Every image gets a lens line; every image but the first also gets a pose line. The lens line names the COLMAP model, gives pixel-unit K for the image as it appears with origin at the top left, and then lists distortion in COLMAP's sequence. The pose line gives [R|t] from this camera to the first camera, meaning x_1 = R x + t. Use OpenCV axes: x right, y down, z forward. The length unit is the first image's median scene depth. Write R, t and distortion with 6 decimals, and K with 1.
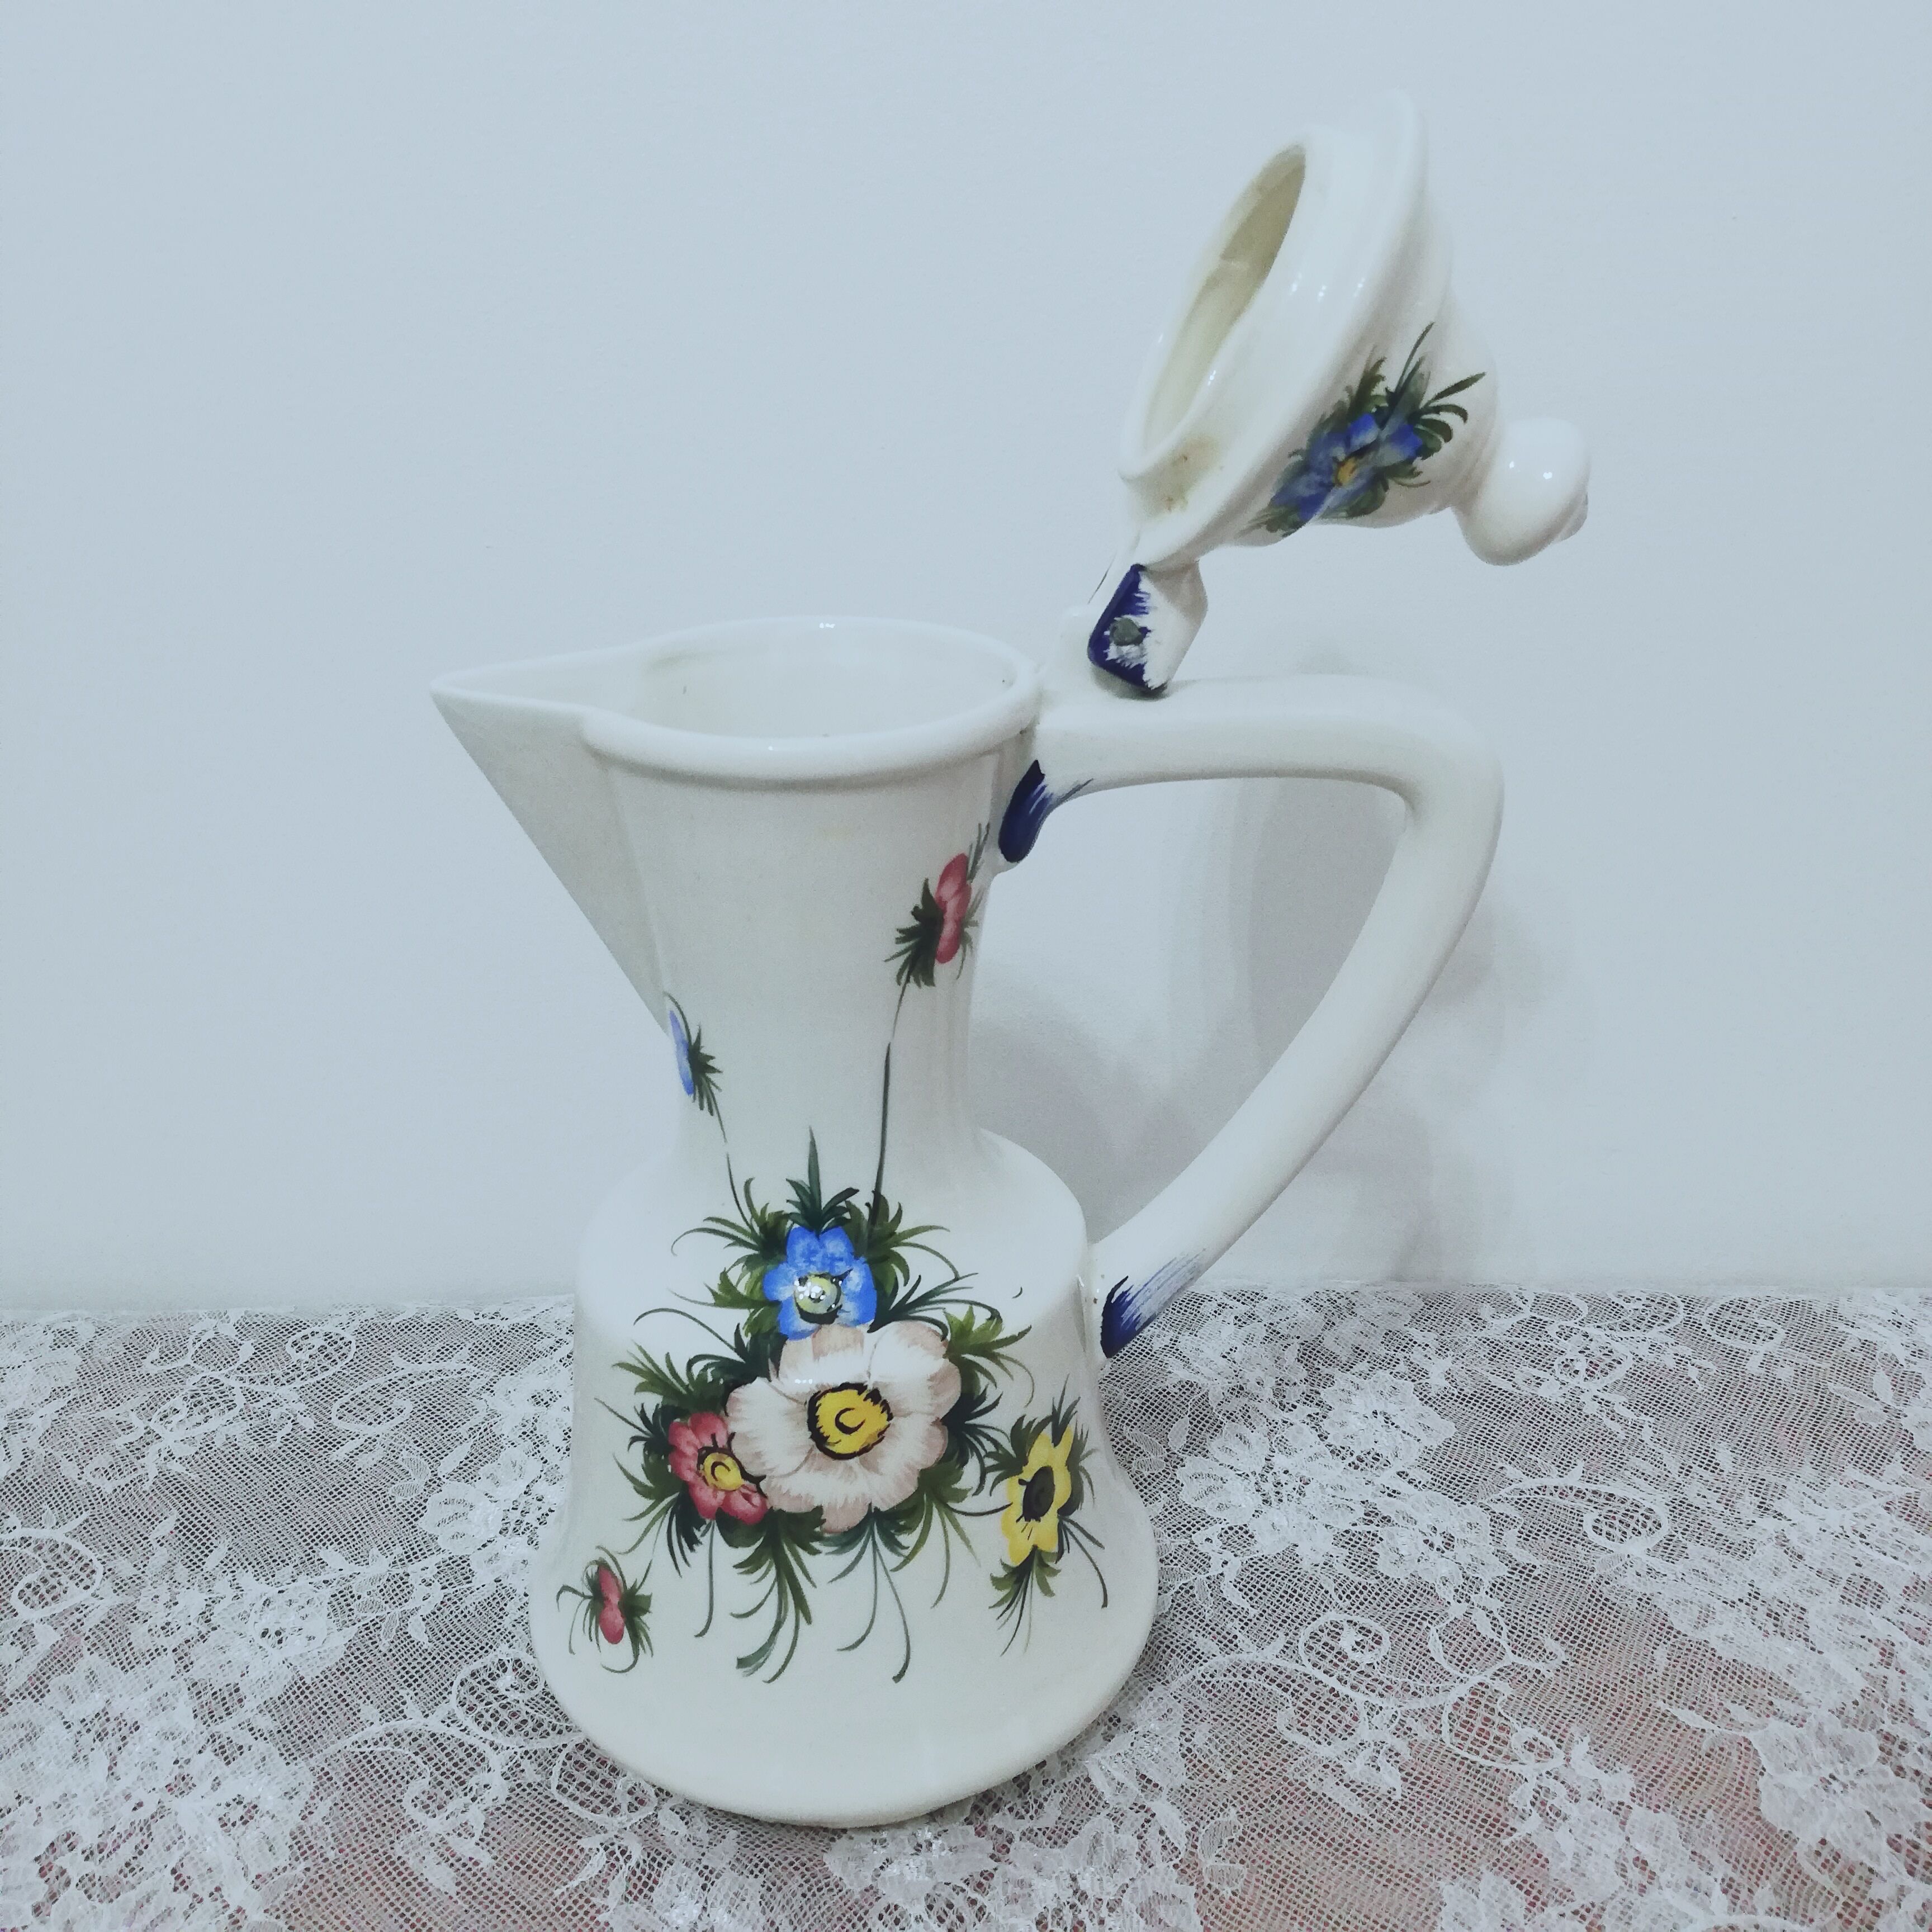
lens RADIAL K [[2015.6, 0, 966.7], [0, 2015.6, 960.4], [0, 0, 1]] dist [0.012425, -0.033930]
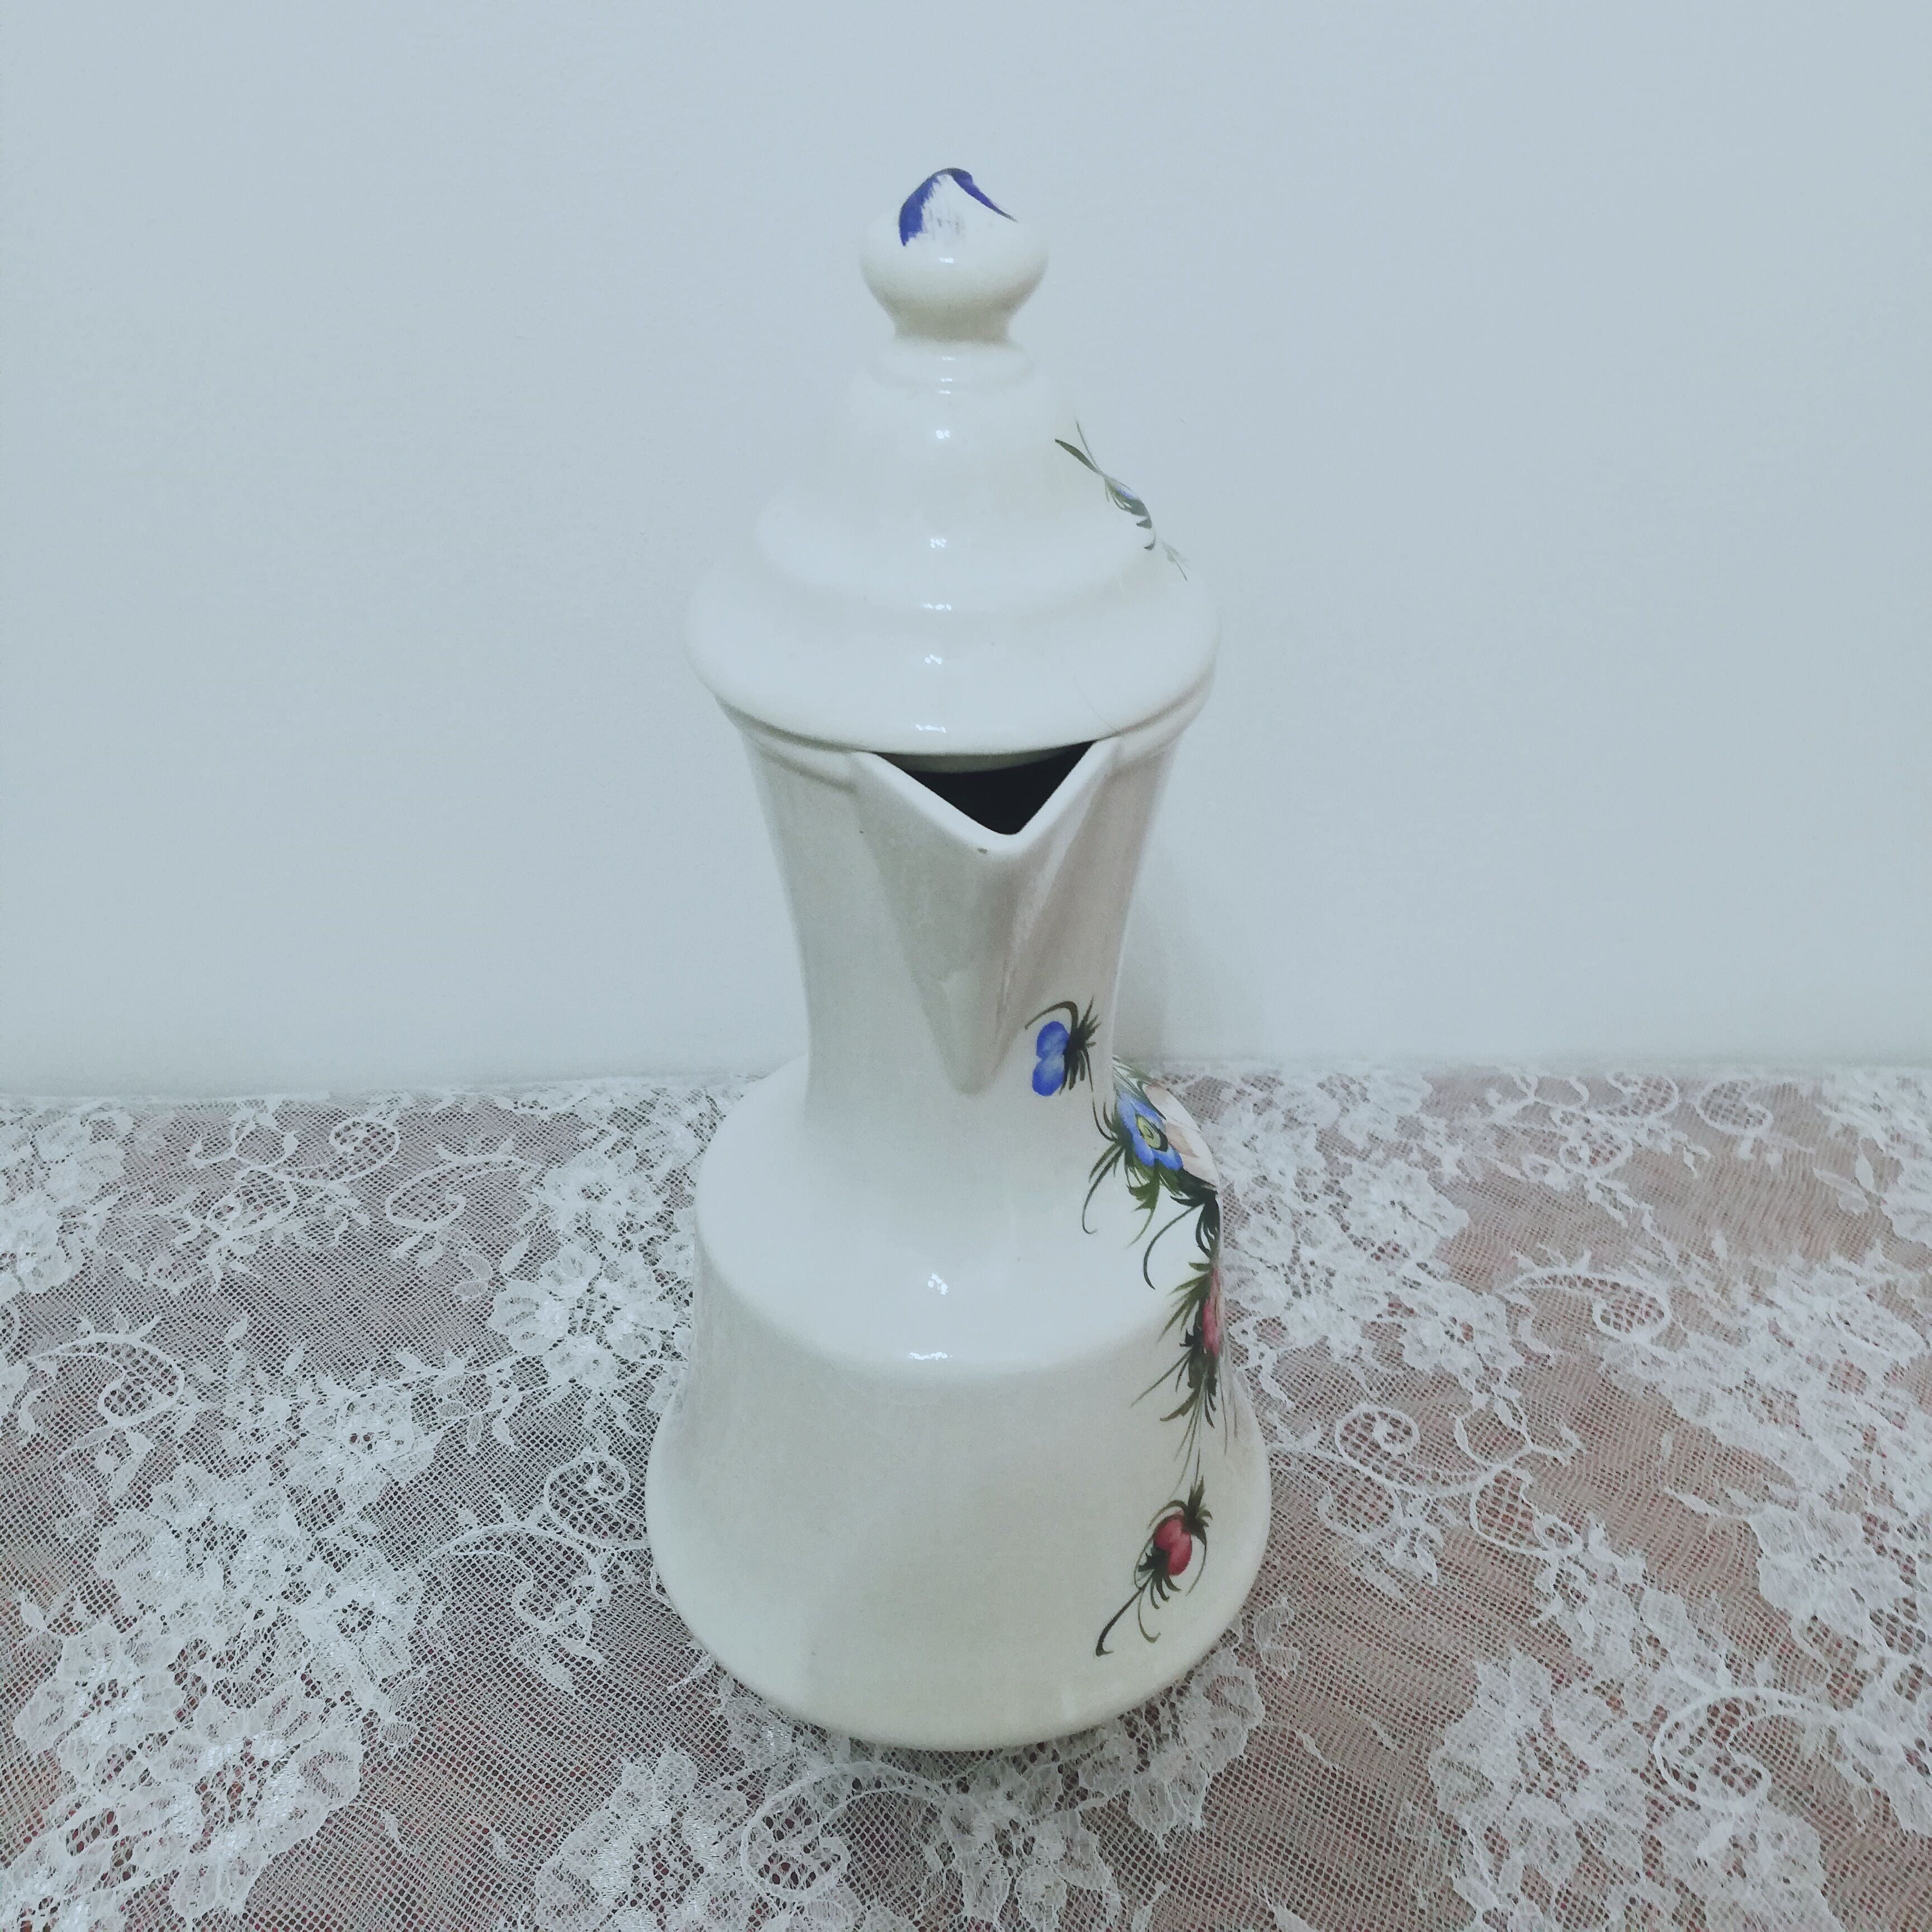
lens RADIAL K [[2008.5, 0, 980.6], [0, 2008.5, 964.9], [0, 0, 1]] dist [0.038667, -0.109181]
pose [[0.998301, -0.002250, 0.058231, -0.097129], [-0.008342, 0.983445, 0.181014, -0.113309], [-0.057674, -0.181192, 0.981755, 0.002970]]
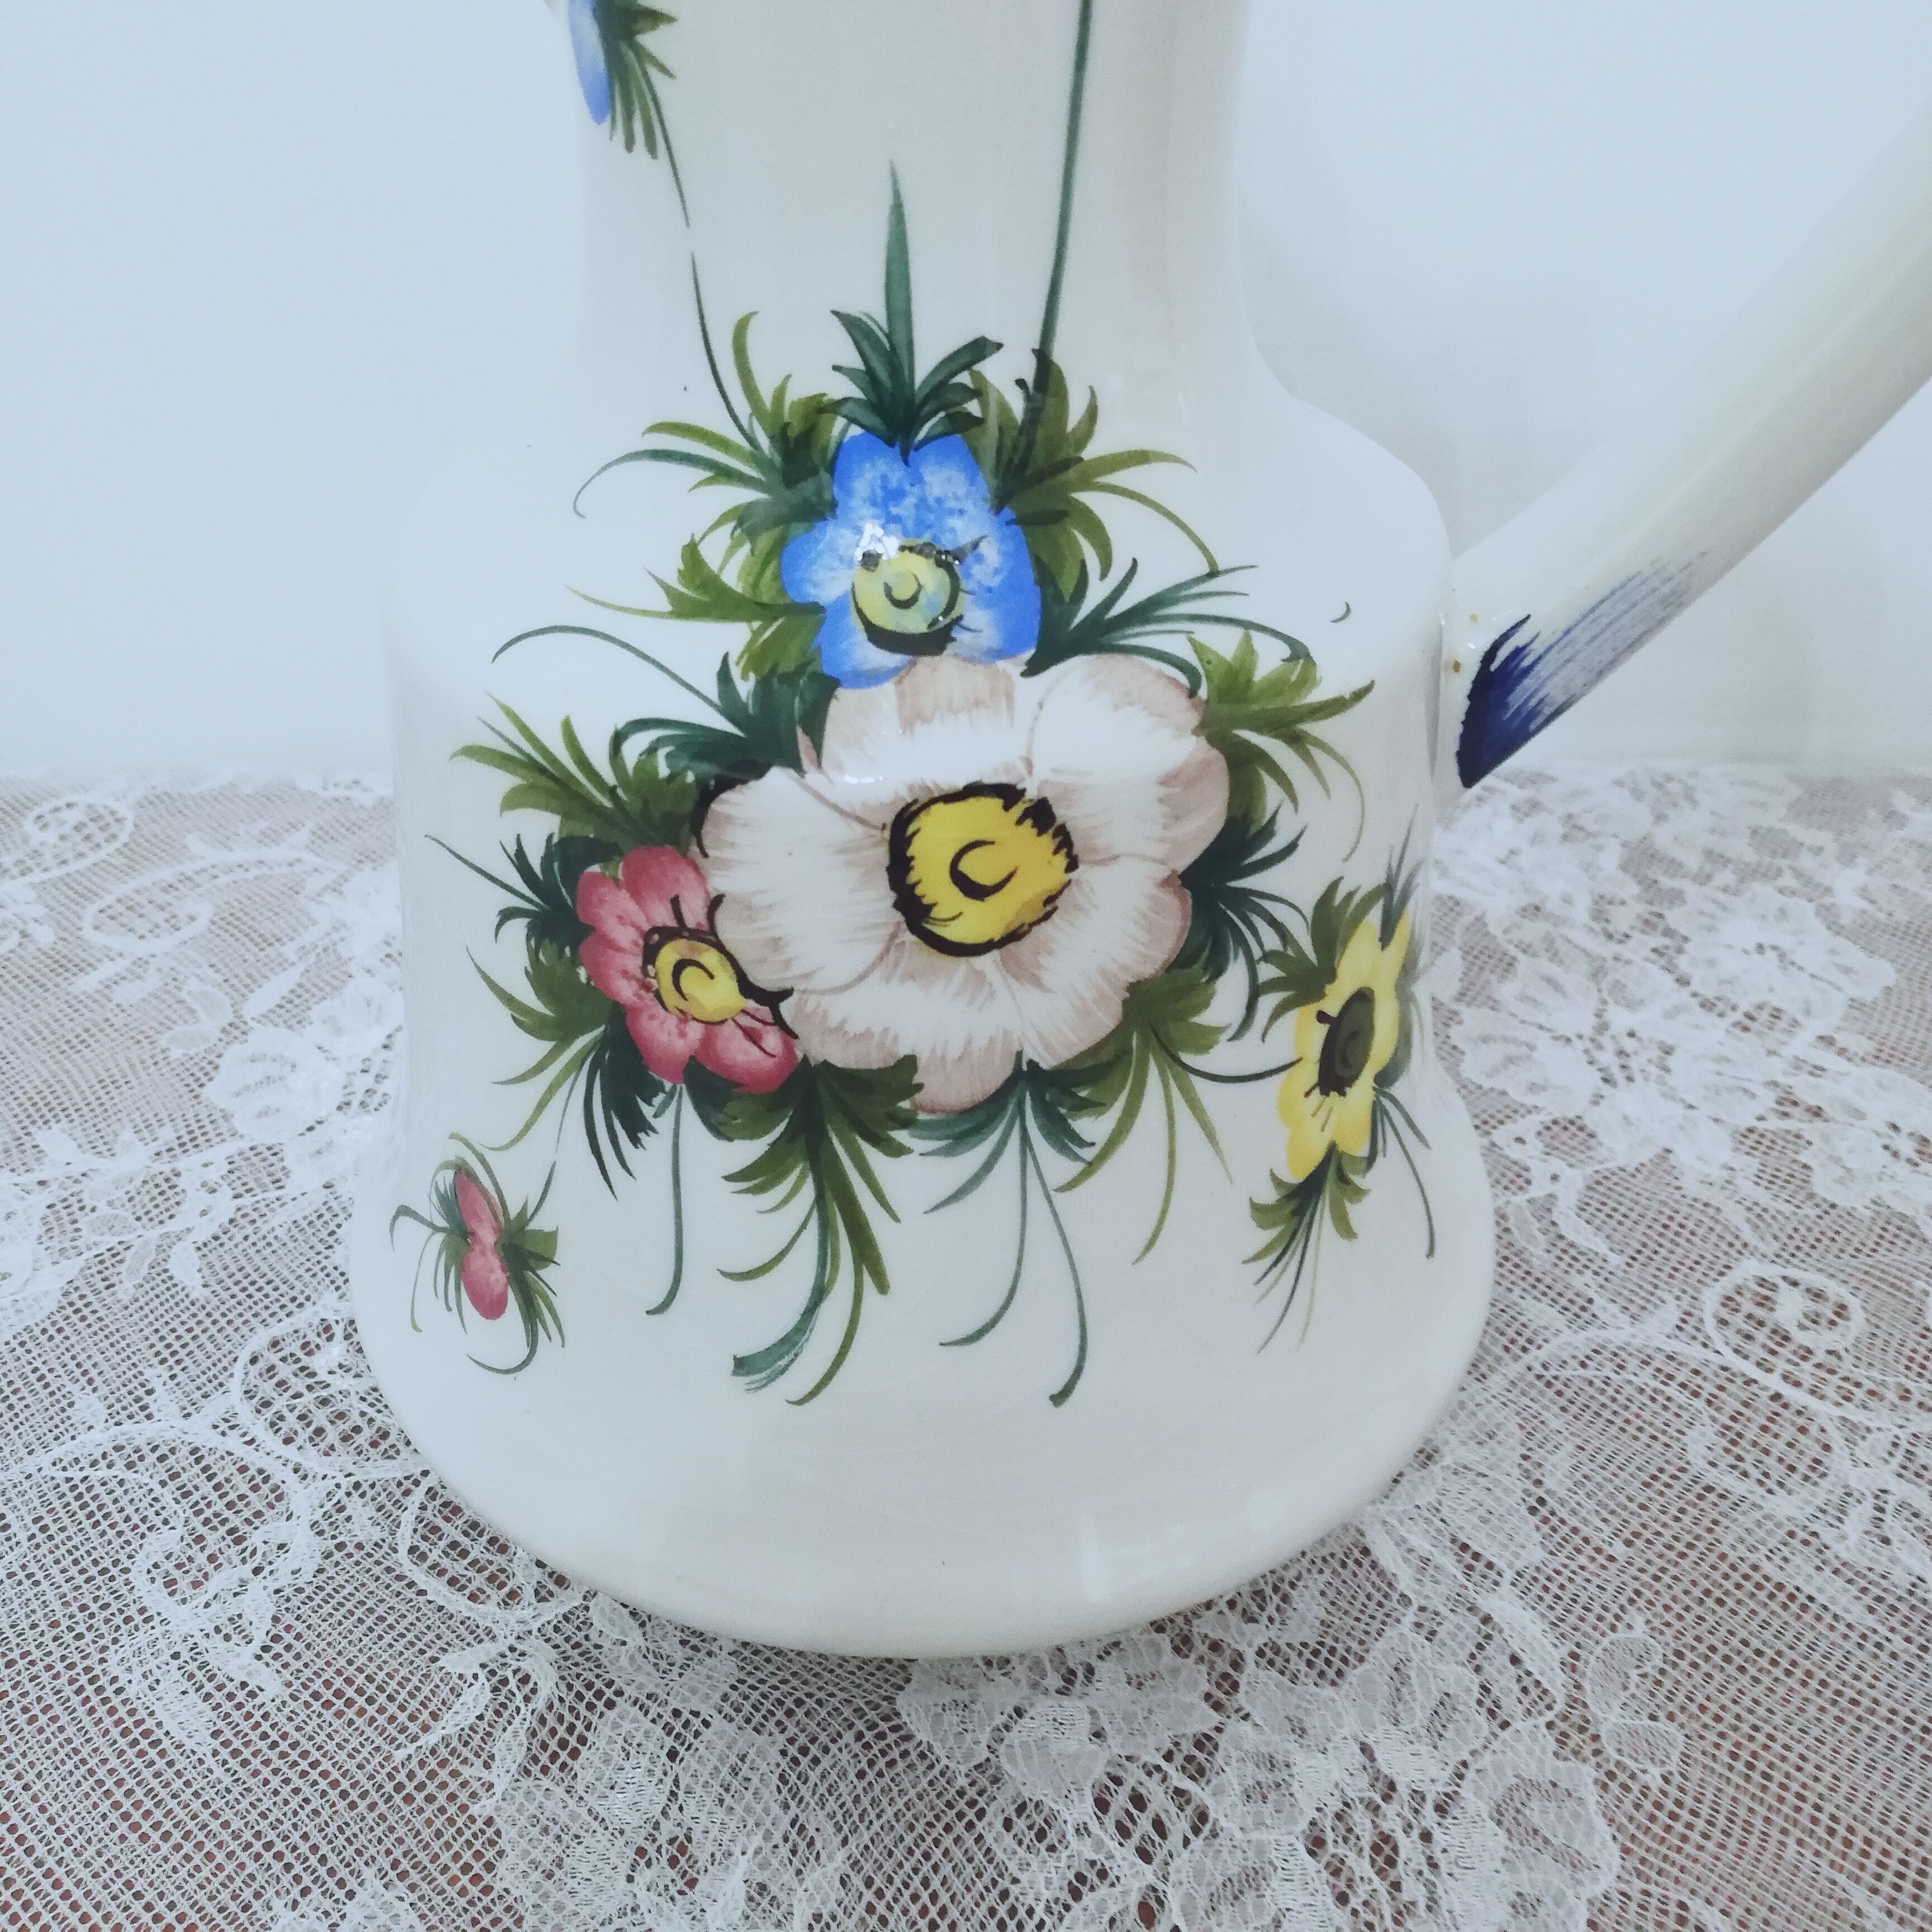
lens RADIAL K [[2044.2, 0, 967.6], [0, 2044.2, 963.2], [0, 0, 1]] dist [0.051852, -0.200787]
pose [[0.999866, 0.016220, 0.002057, -0.055759], [-0.016309, 0.980520, 0.195739, 0.144913], [0.001158, -0.195746, 0.980654, 0.501079]]
